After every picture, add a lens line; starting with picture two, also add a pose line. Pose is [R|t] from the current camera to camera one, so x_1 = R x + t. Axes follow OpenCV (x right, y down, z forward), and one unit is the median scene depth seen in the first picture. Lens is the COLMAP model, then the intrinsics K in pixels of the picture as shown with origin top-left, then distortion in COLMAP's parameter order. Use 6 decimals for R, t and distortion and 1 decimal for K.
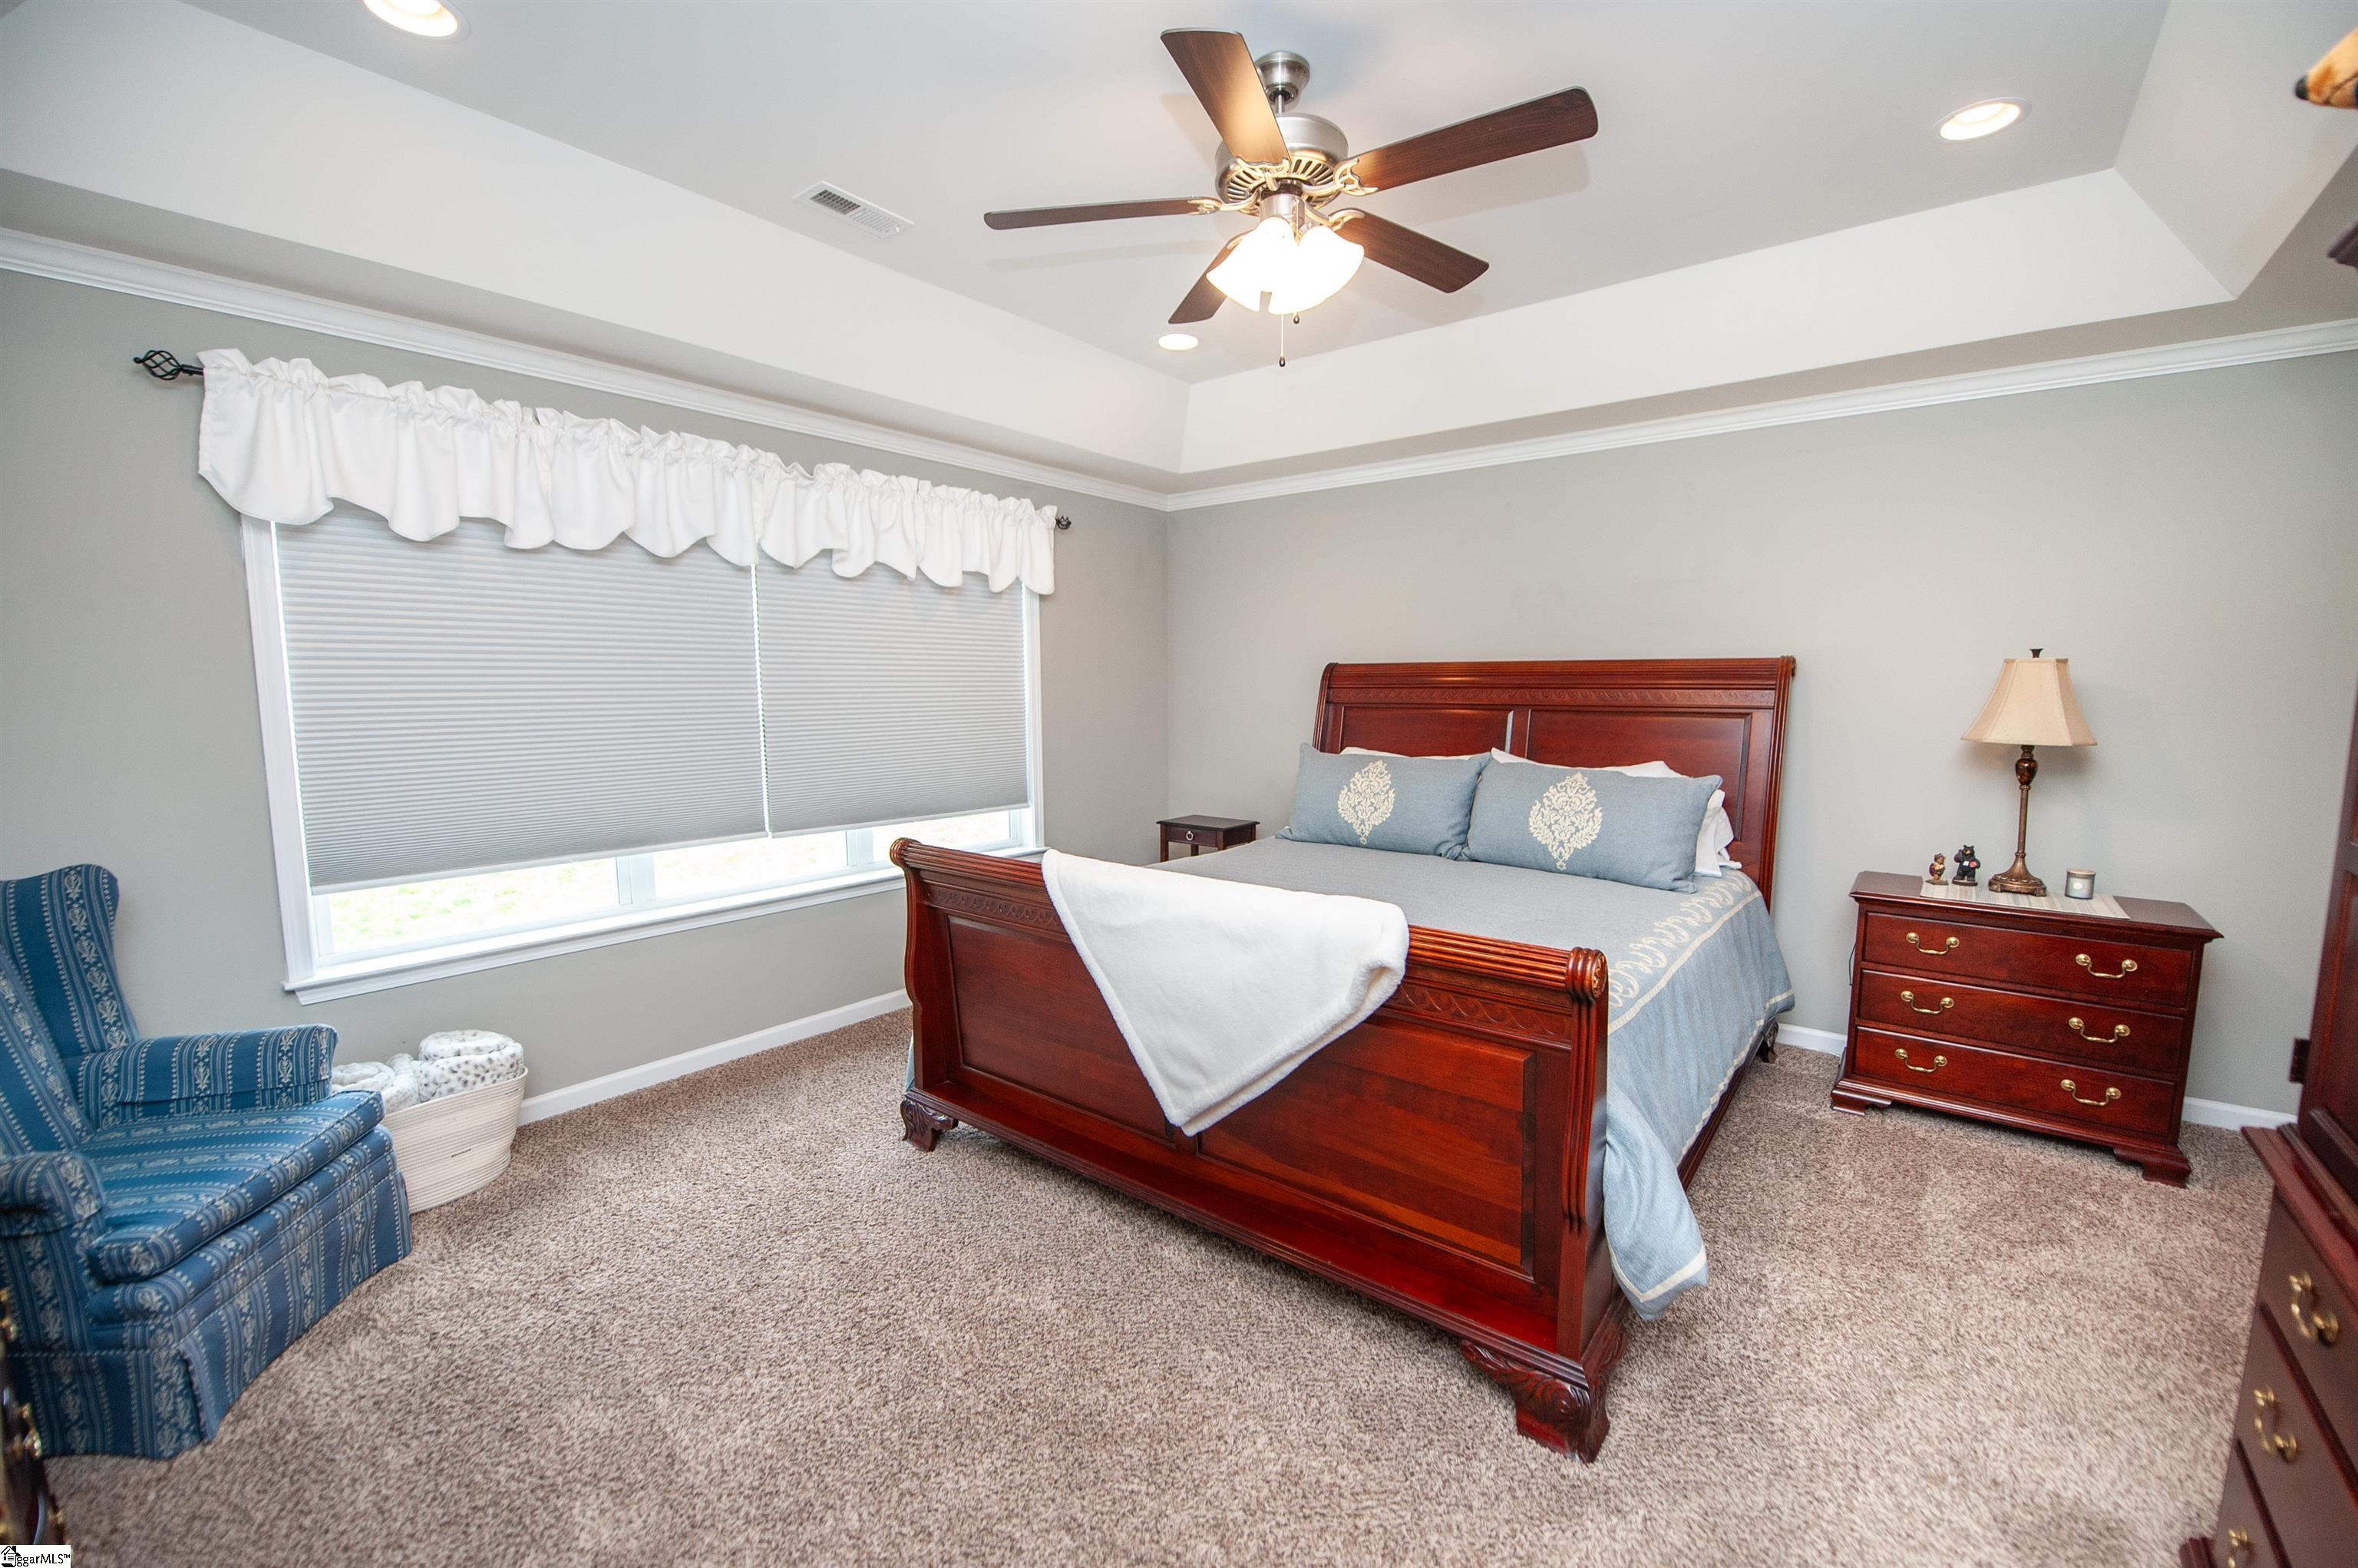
lens RADIAL K [[944.7, 0, 1209.8], [0, 944.7, 792.0], [0, 0, 1]] dist [-0.016087, -0.002570]
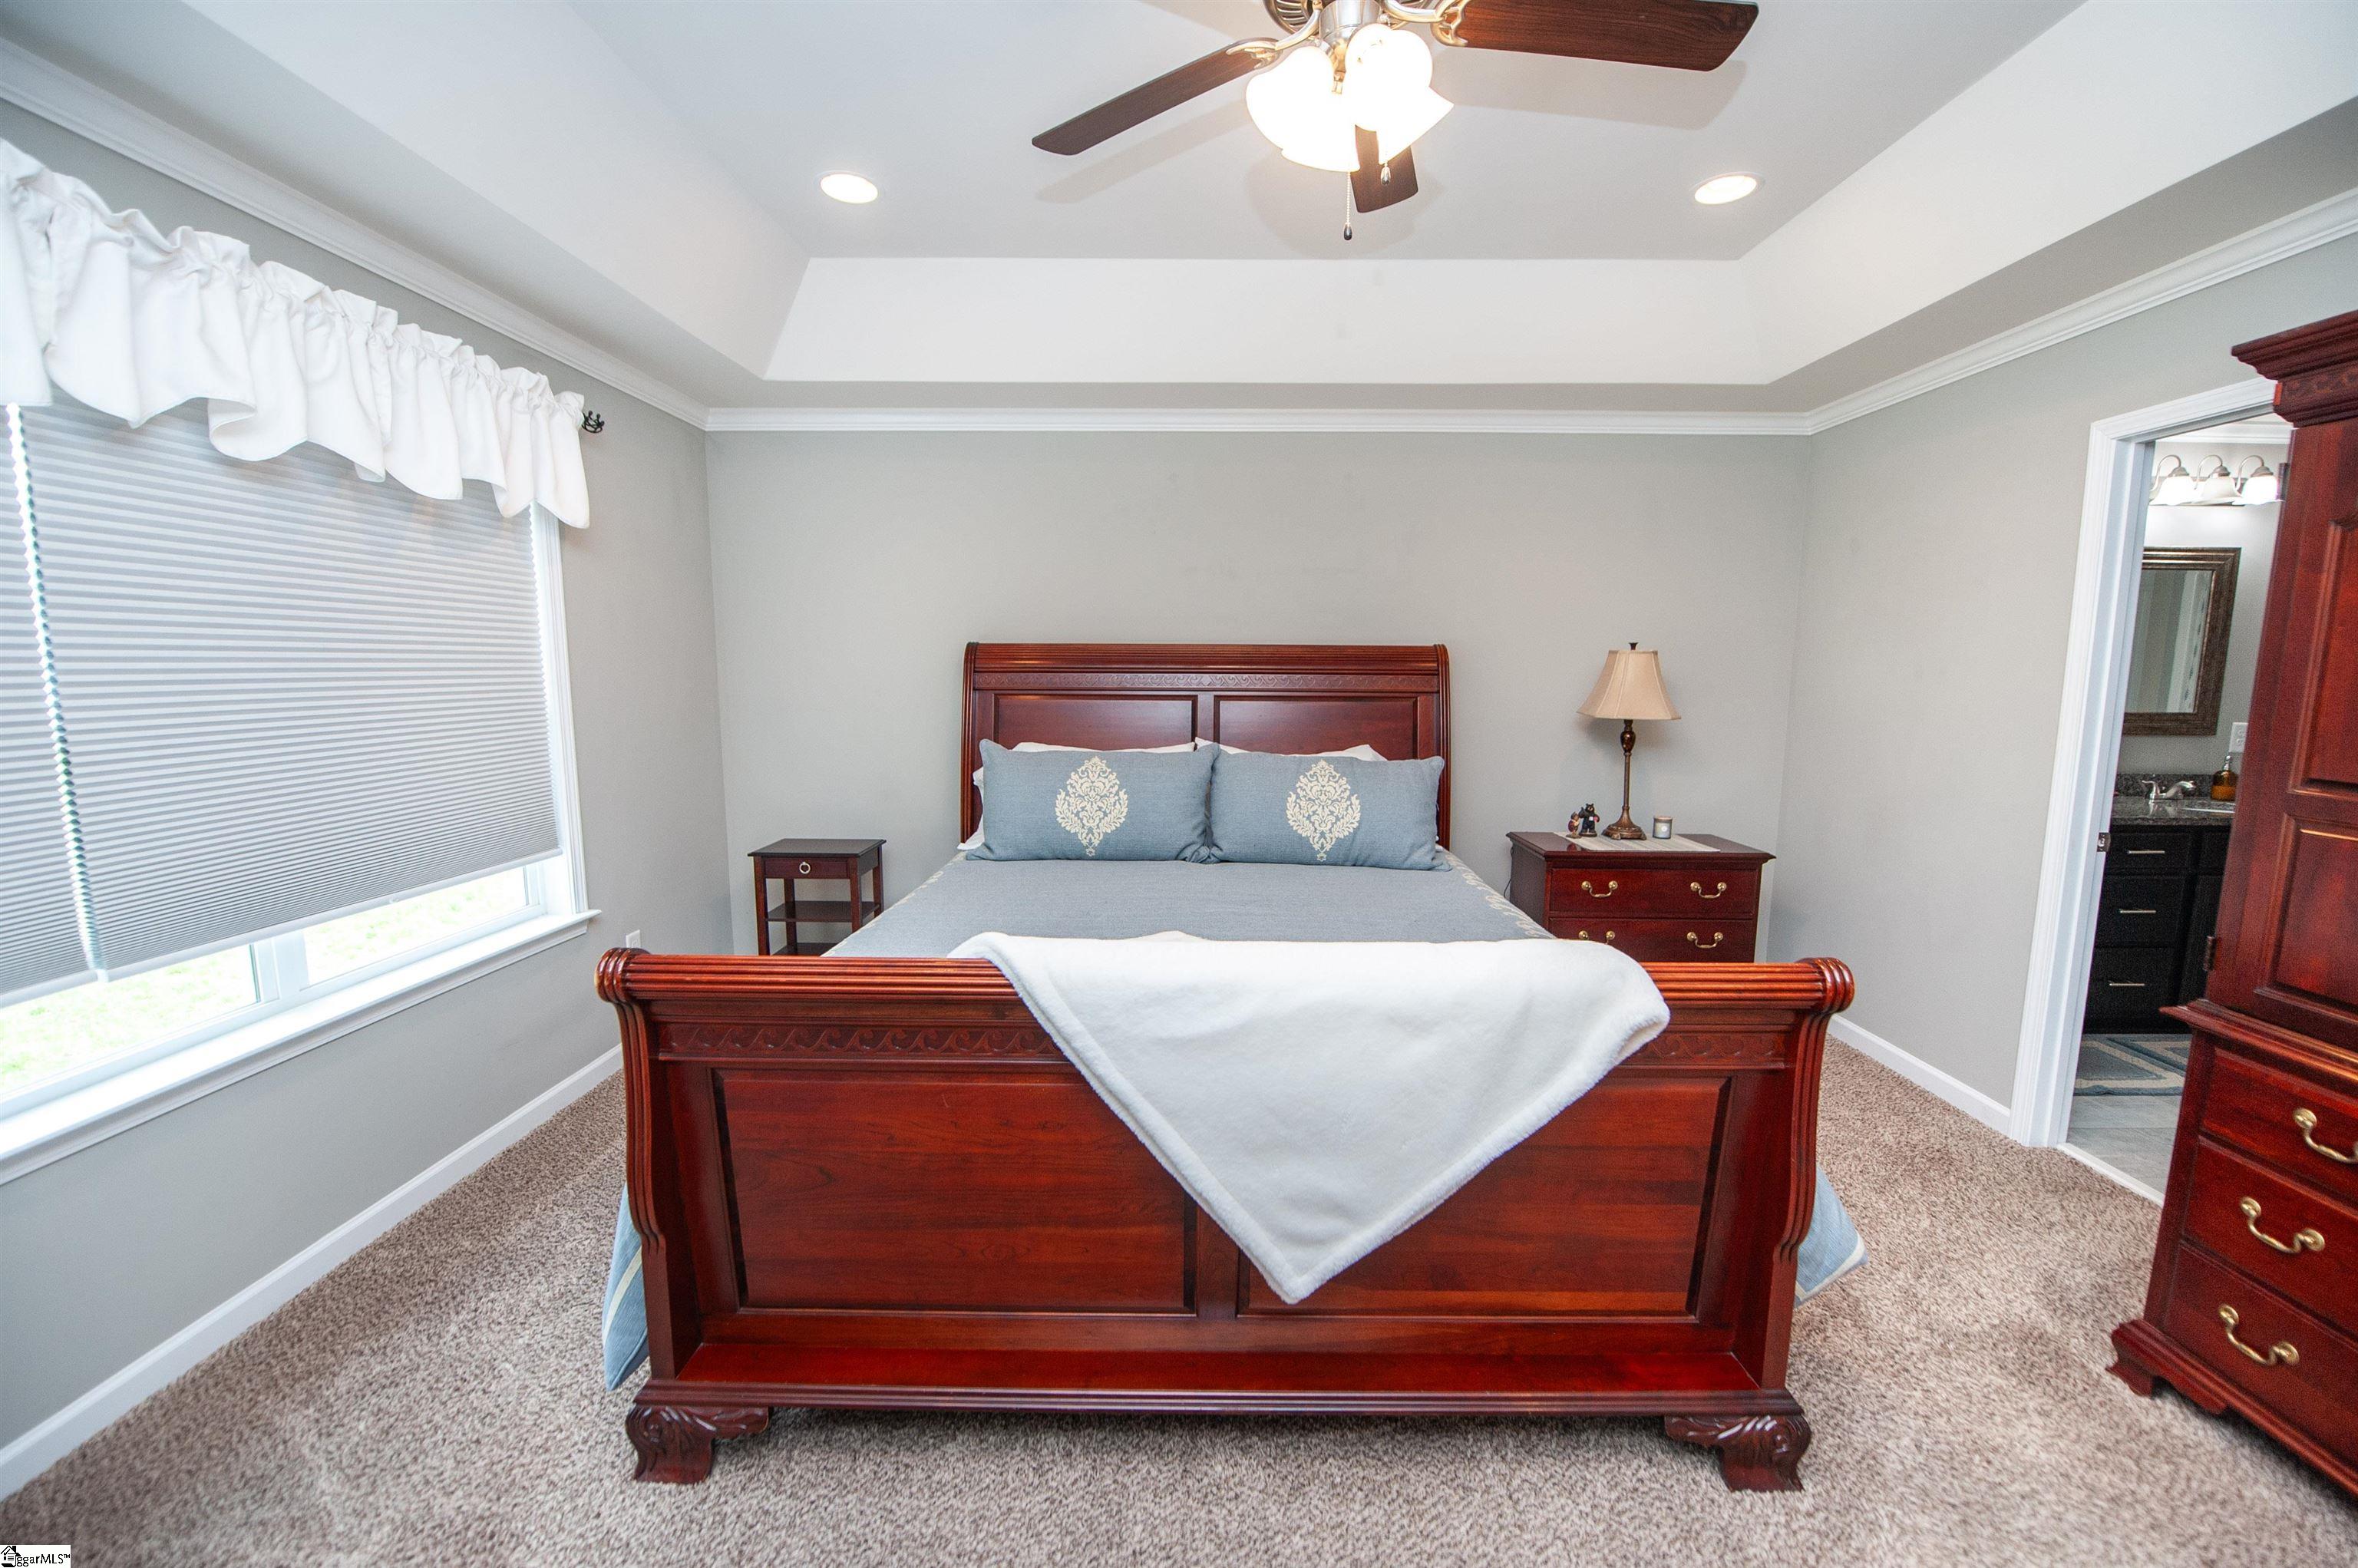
lens RADIAL K [[944.7, 0, 1195.9], [0, 944.7, 788.0], [0, 0, 1]] dist [-0.016087, -0.002570]
pose [[0.803311, -0.069401, 0.591502, -0.300392], [0.060737, 0.997555, 0.034558, -0.034010], [-0.592454, 0.008165, 0.805563, 0.296047]]
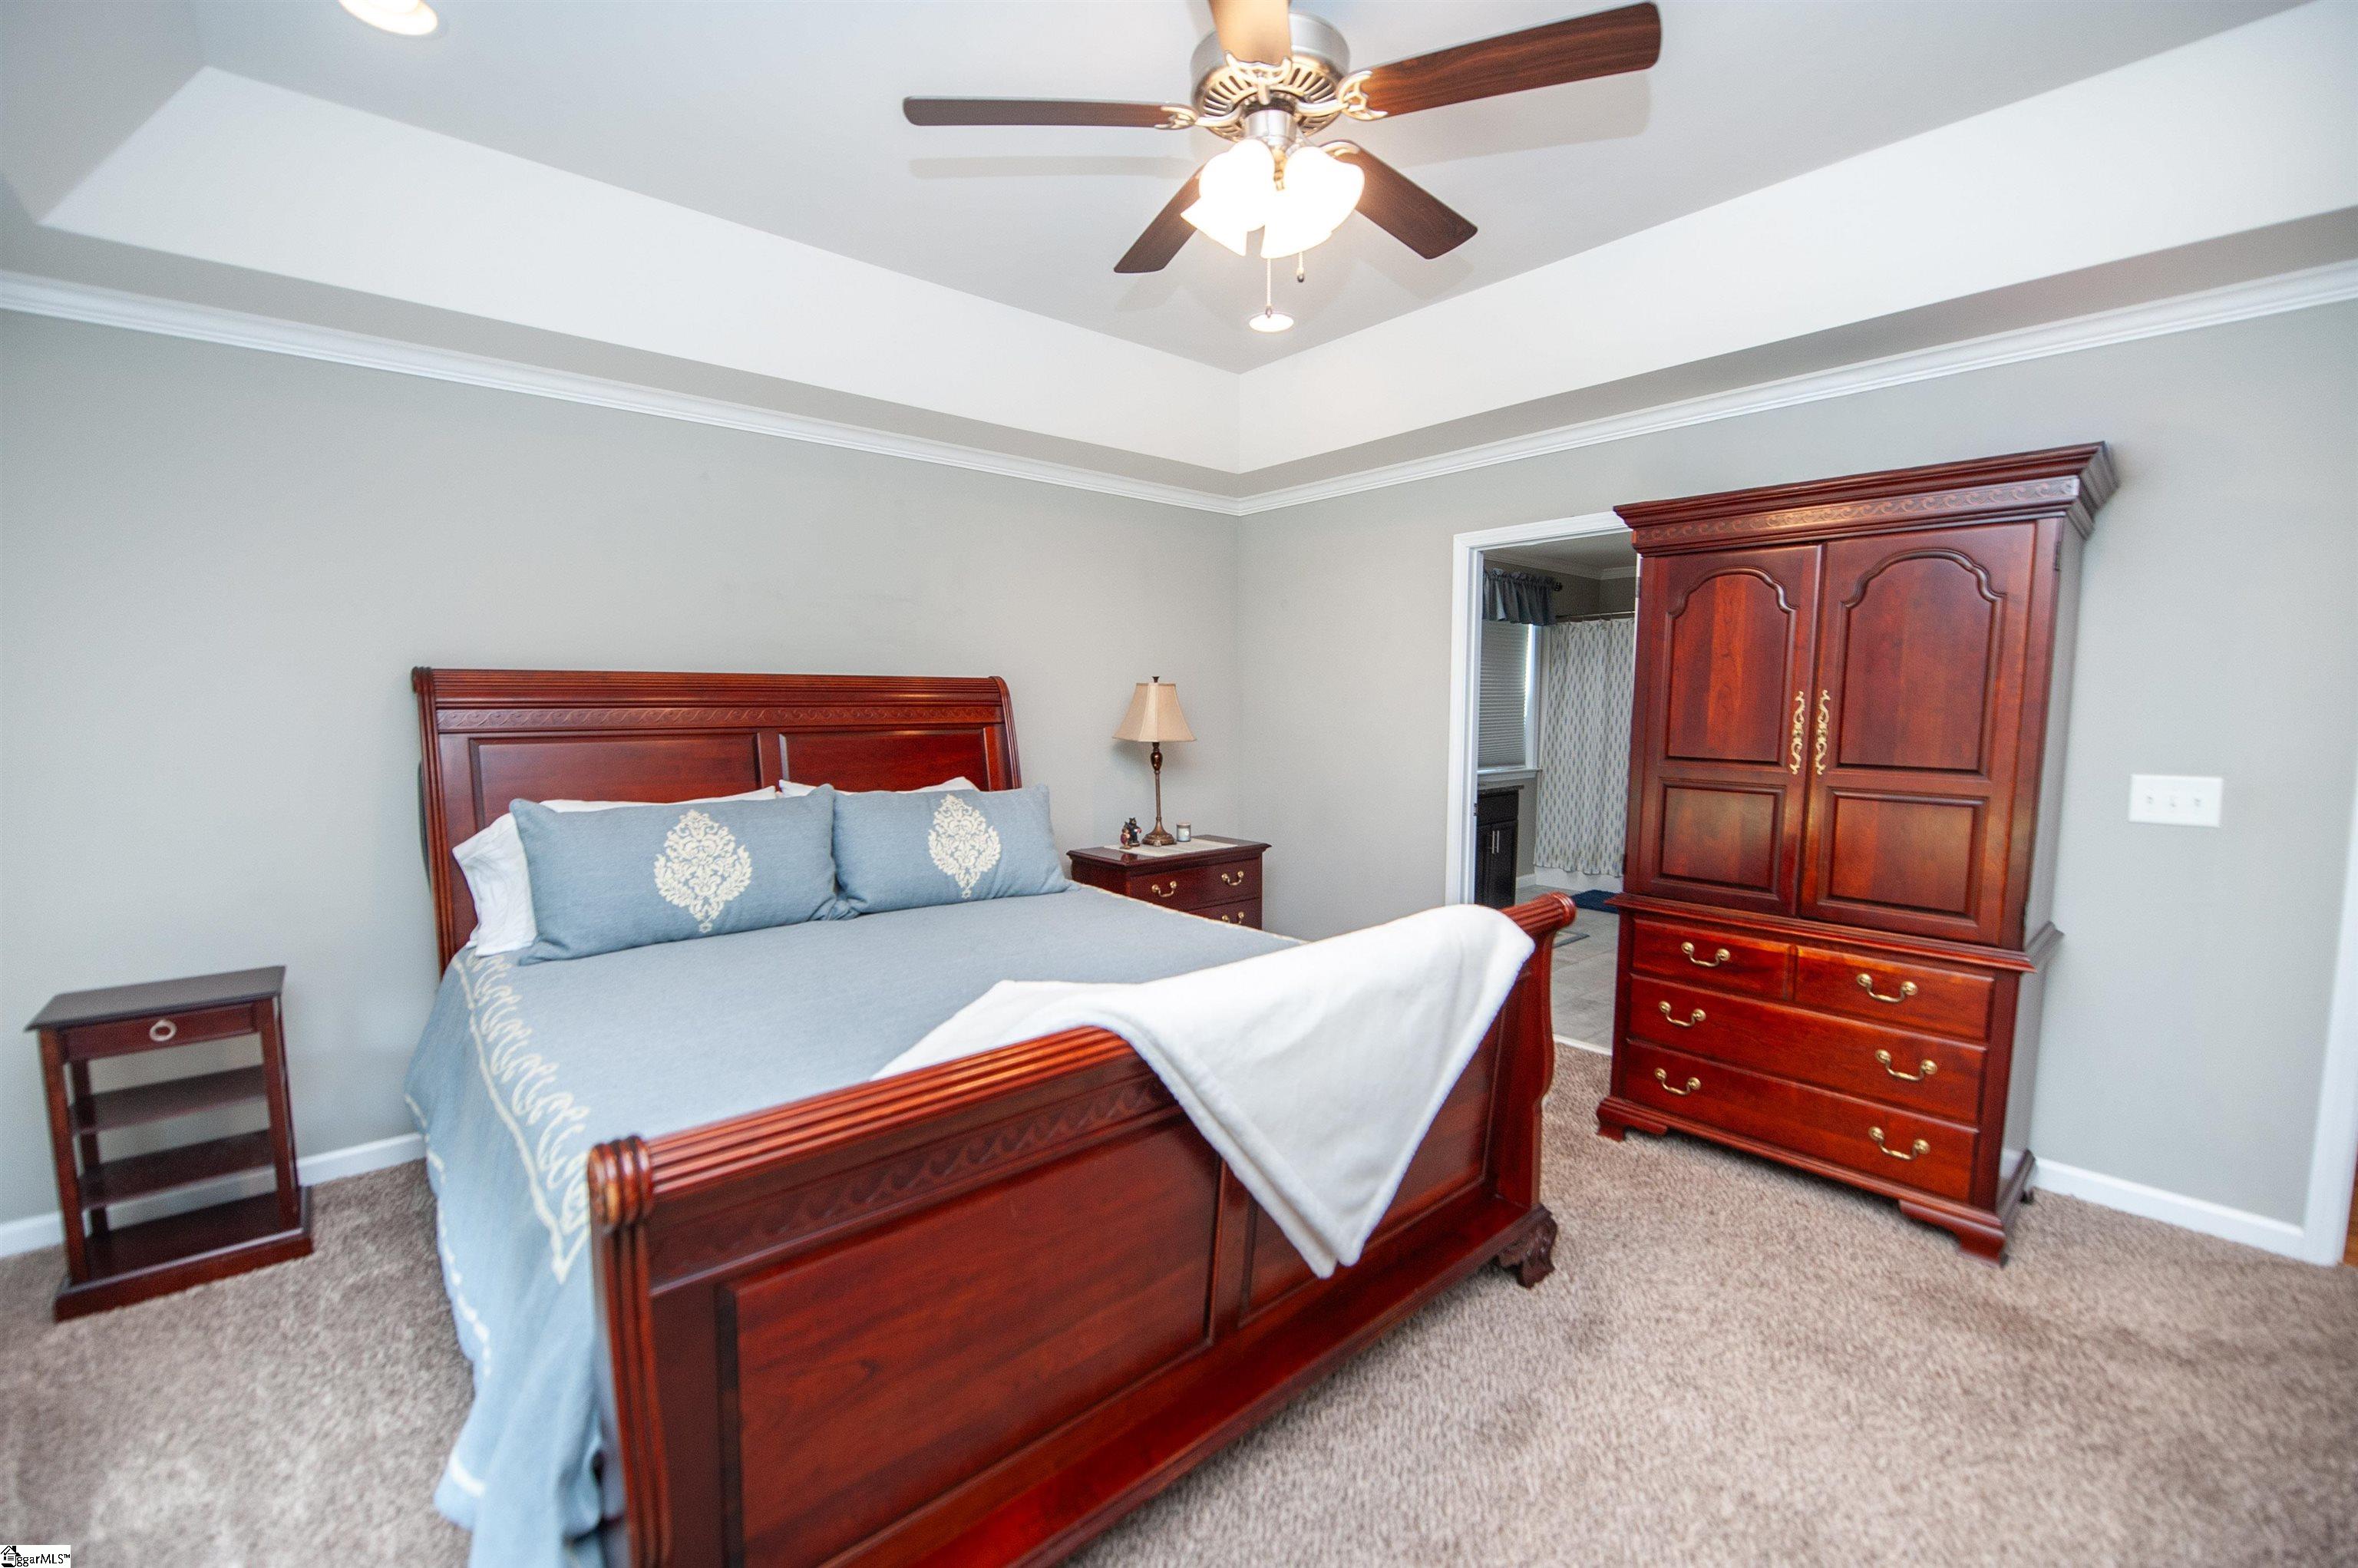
lens RADIAL K [[944.7, 0, 1184.9], [0, 944.7, 787.6], [0, 0, 1]] dist [-0.016087, -0.002570]
pose [[0.212617, -0.087646, 0.973197, -0.488050], [0.111493, 0.991641, 0.064949, -0.063886], [-0.970754, 0.094695, 0.220611, 0.573203]]
